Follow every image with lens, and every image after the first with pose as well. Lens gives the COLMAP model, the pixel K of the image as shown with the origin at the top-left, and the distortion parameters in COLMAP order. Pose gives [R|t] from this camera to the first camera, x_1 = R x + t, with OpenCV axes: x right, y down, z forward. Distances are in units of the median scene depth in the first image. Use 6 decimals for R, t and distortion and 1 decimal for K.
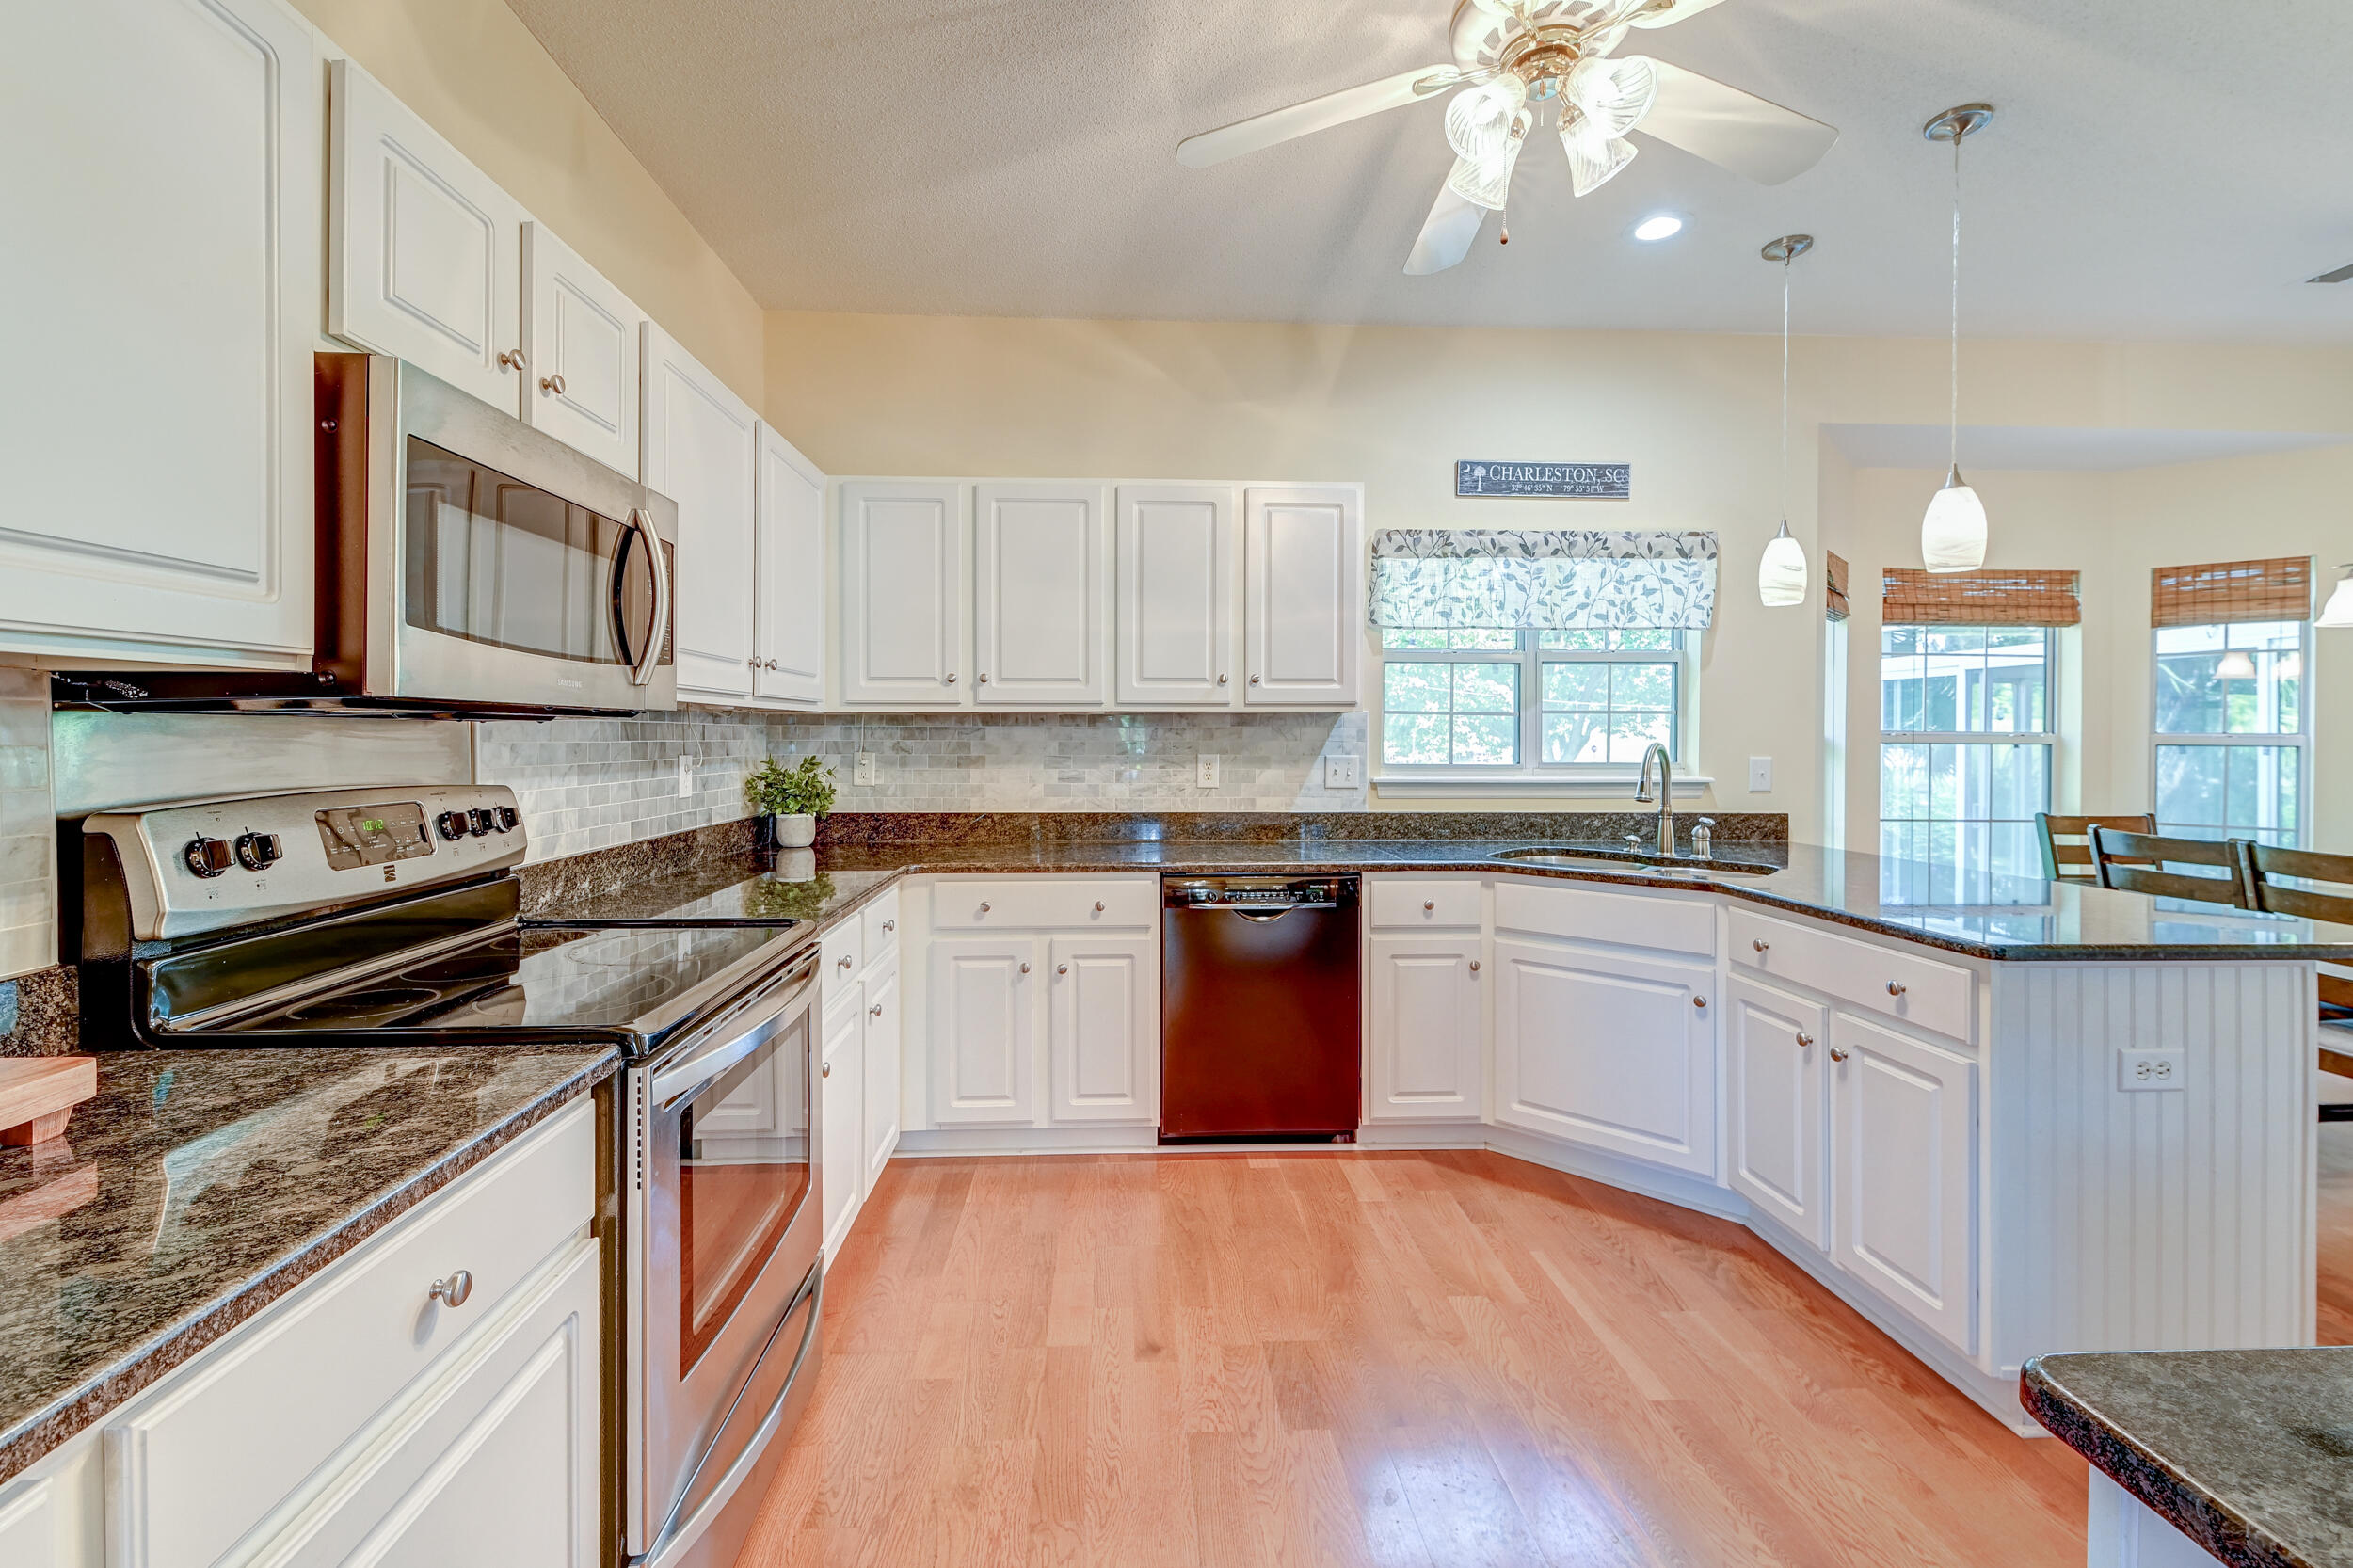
lens RADIAL K [[1010.9, 0, 1166.9], [0, 1010.9, 744.1], [0, 0, 1]] dist [0.021028, -0.000121]
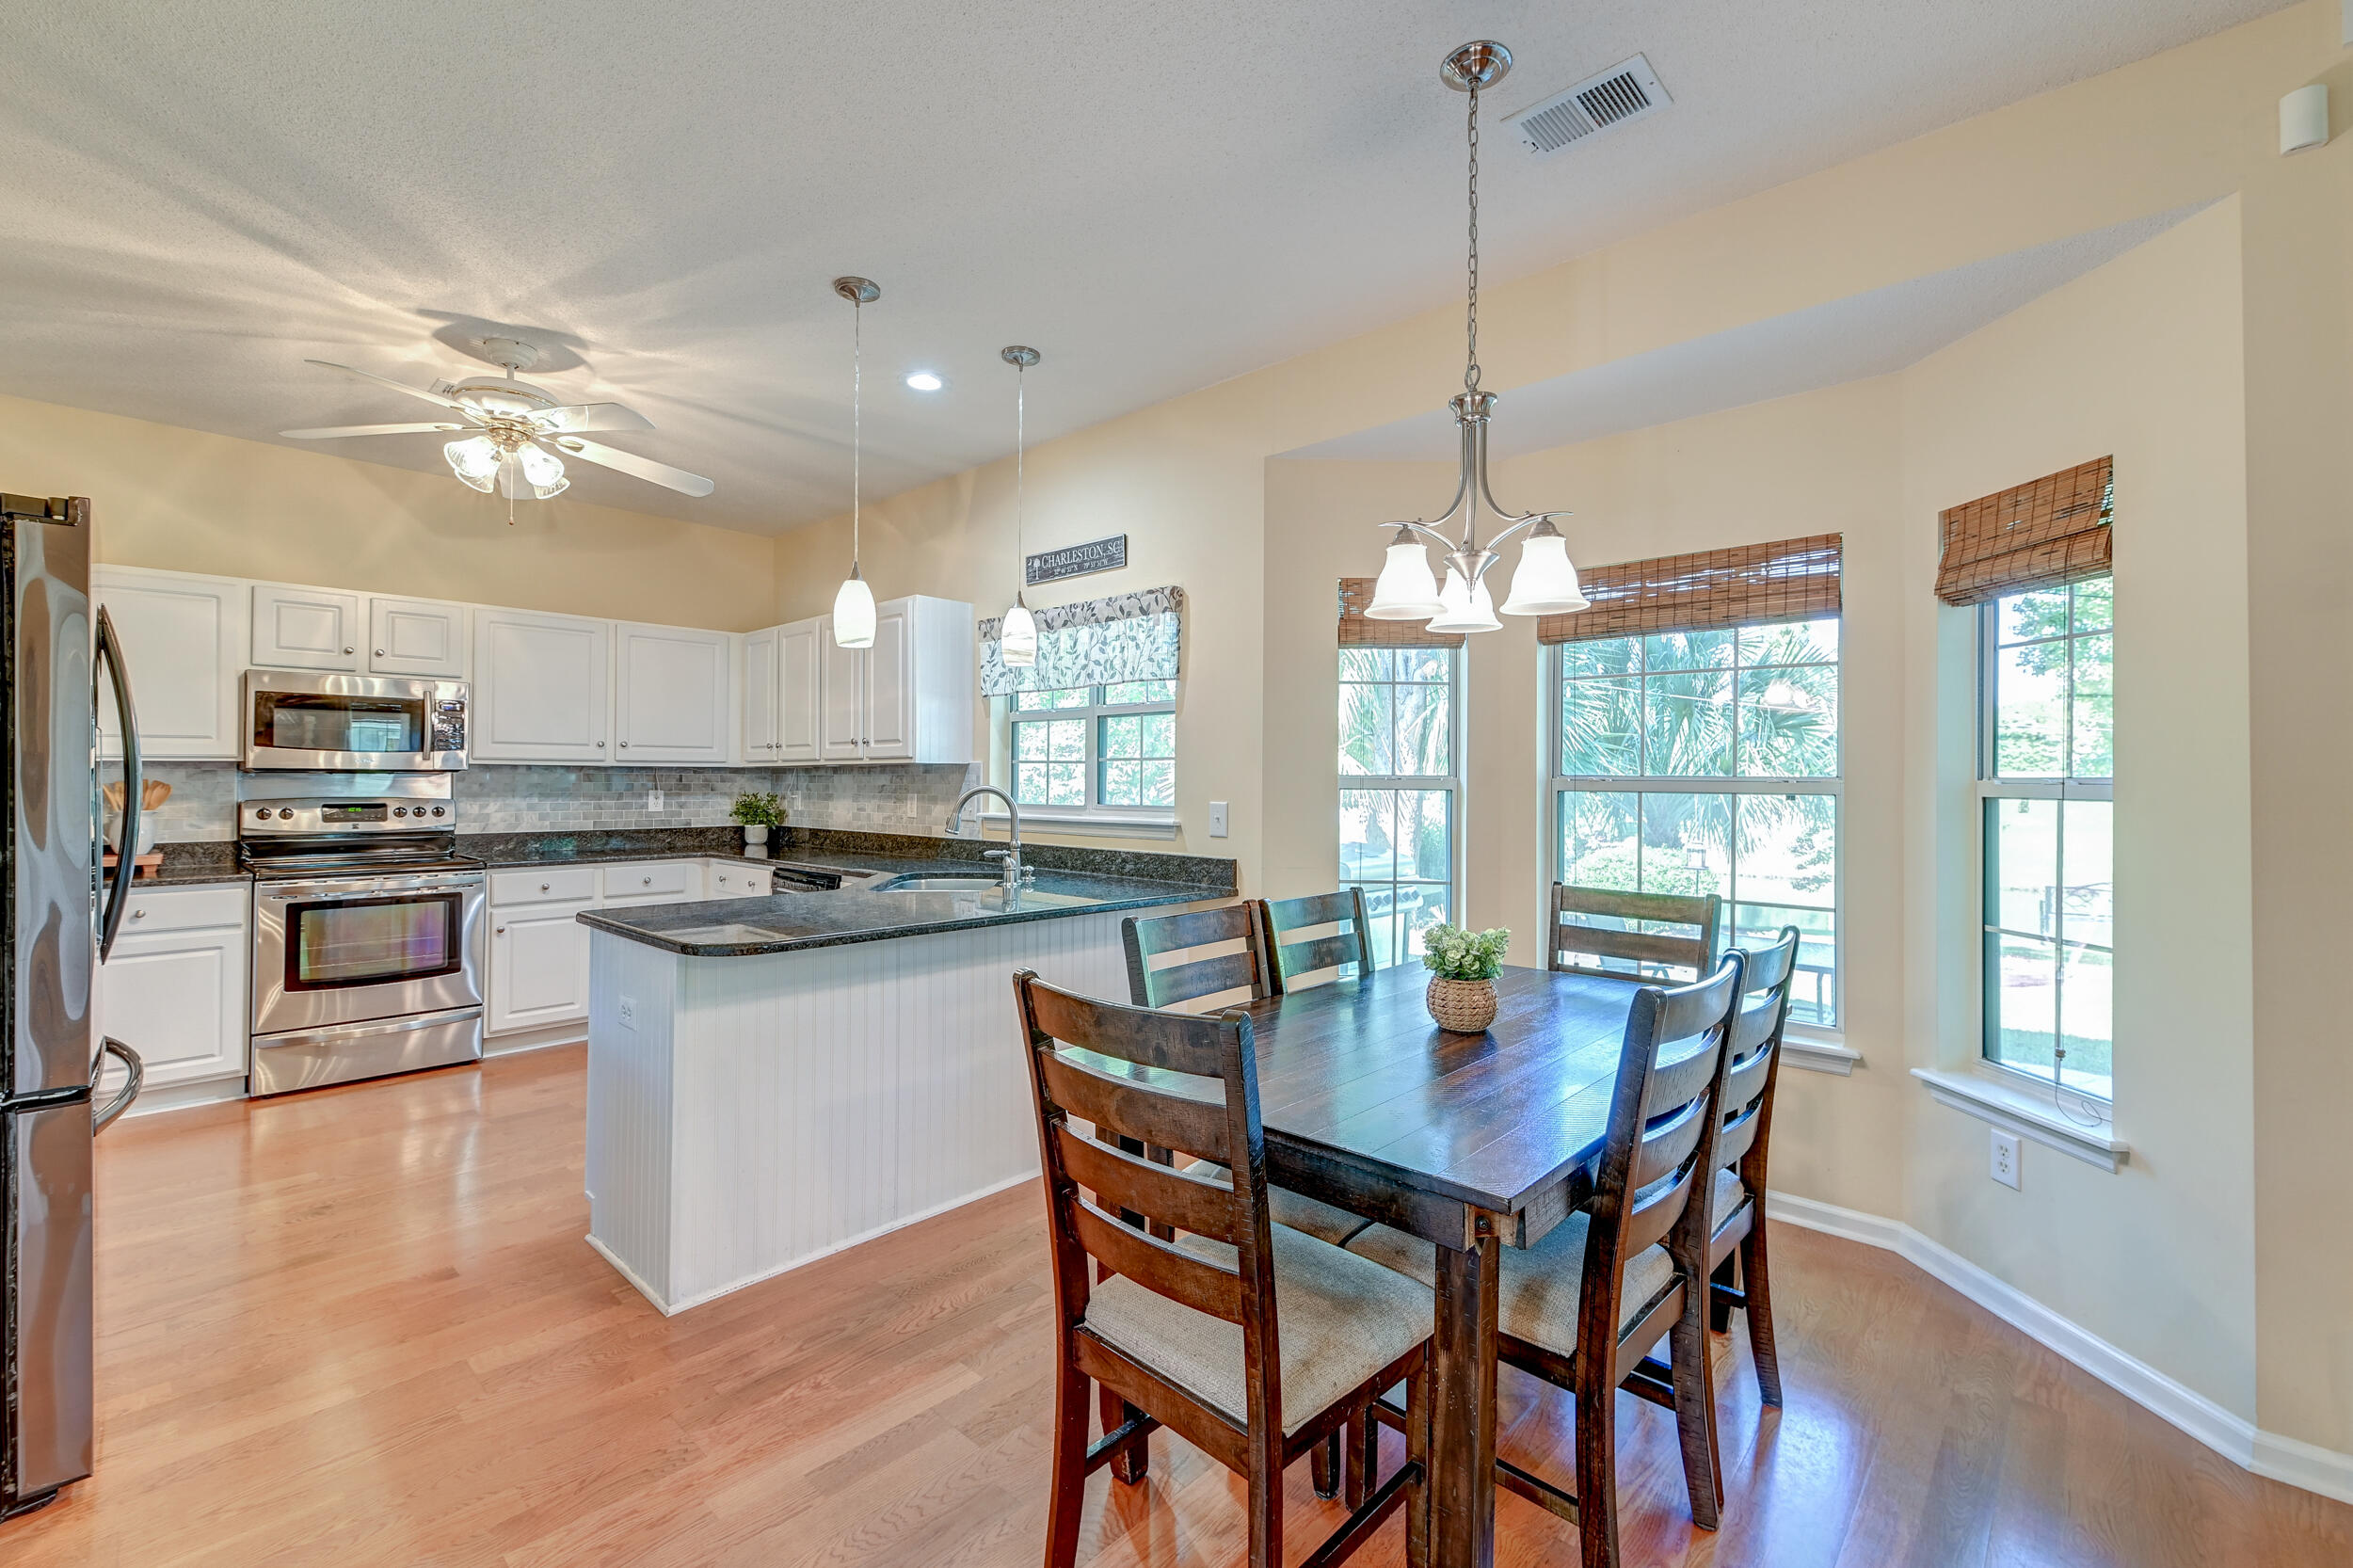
lens RADIAL K [[1001.3, 0, 1185.7], [0, 1001.3, 769.1], [0, 0, 1]] dist [0.022978, -0.011235]
pose [[0.696936, -0.008061, -0.717088, 1.397479], [-0.007855, 0.999791, -0.018874, -0.000790], [0.717090, 0.018787, 0.696727, 0.319956]]
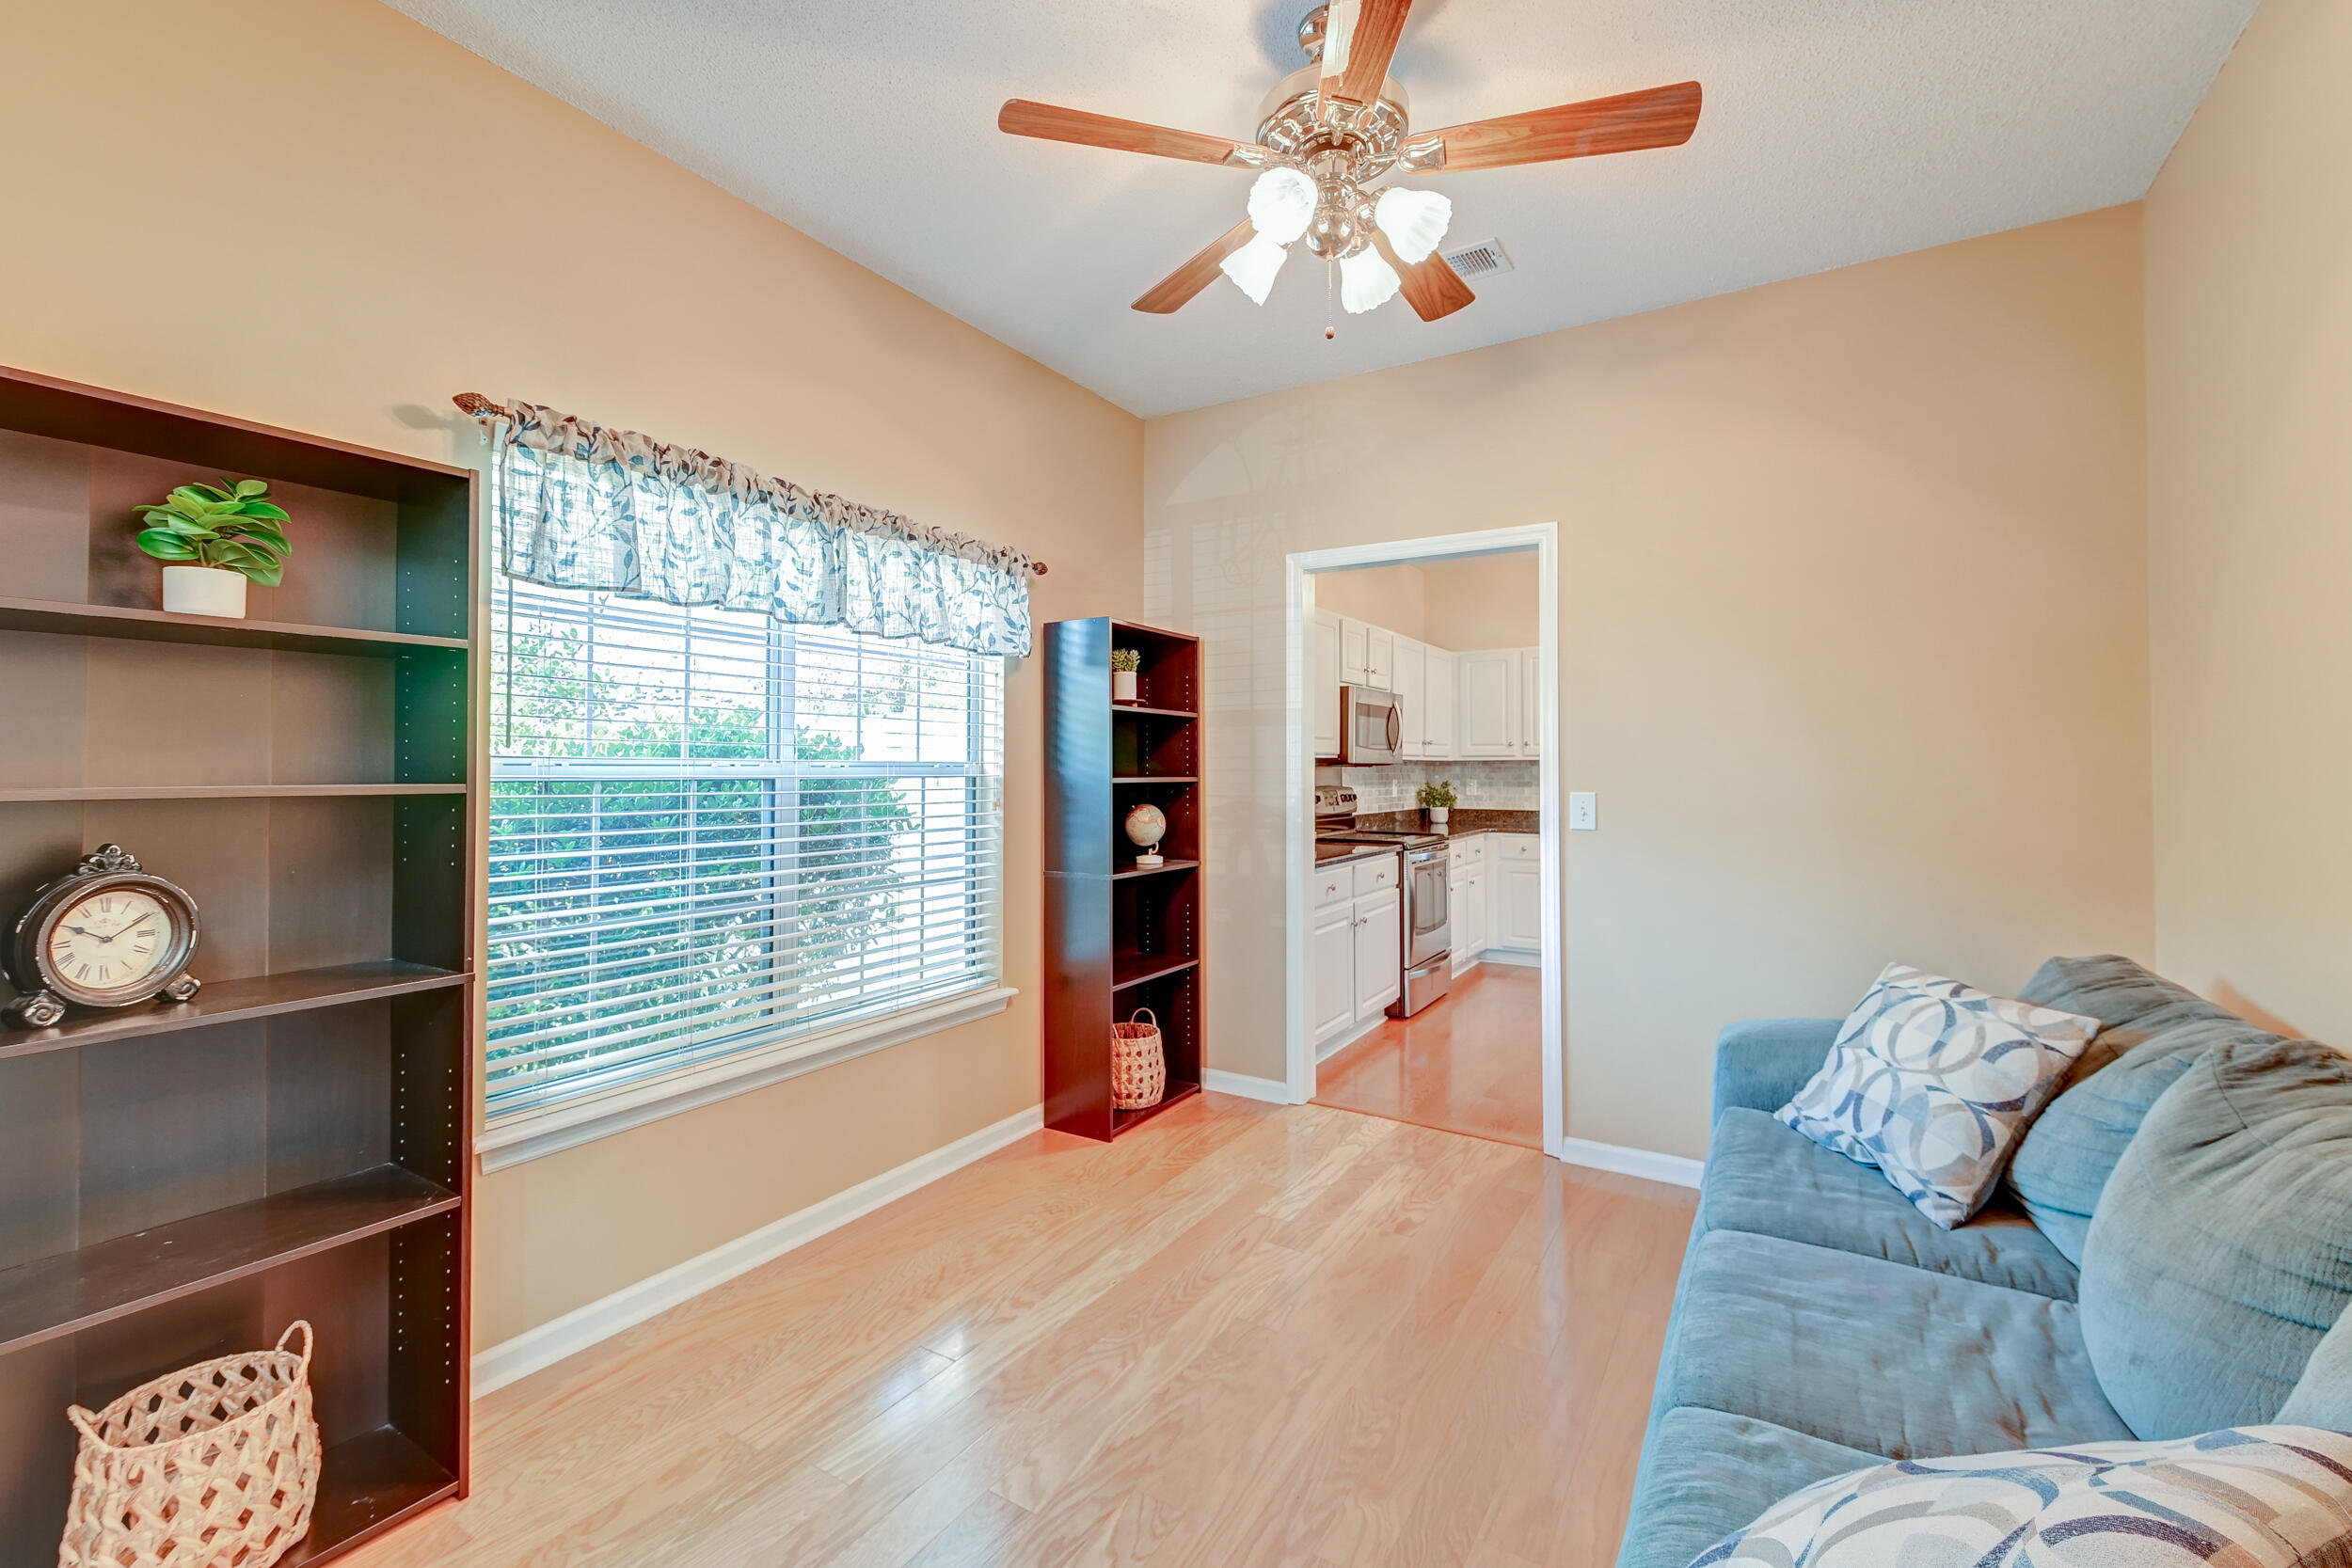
lens RADIAL K [[992.4, 0, 1174.2], [0, 992.4, 766.9], [0, 0, 1]] dist [0.026157, -0.013962]
pose [[0.824517, -0.008316, -0.565777, 0.364951], [0.000935, 0.999911, -0.013334, 0.009666], [0.565837, 0.010465, 0.824451, -1.060108]]
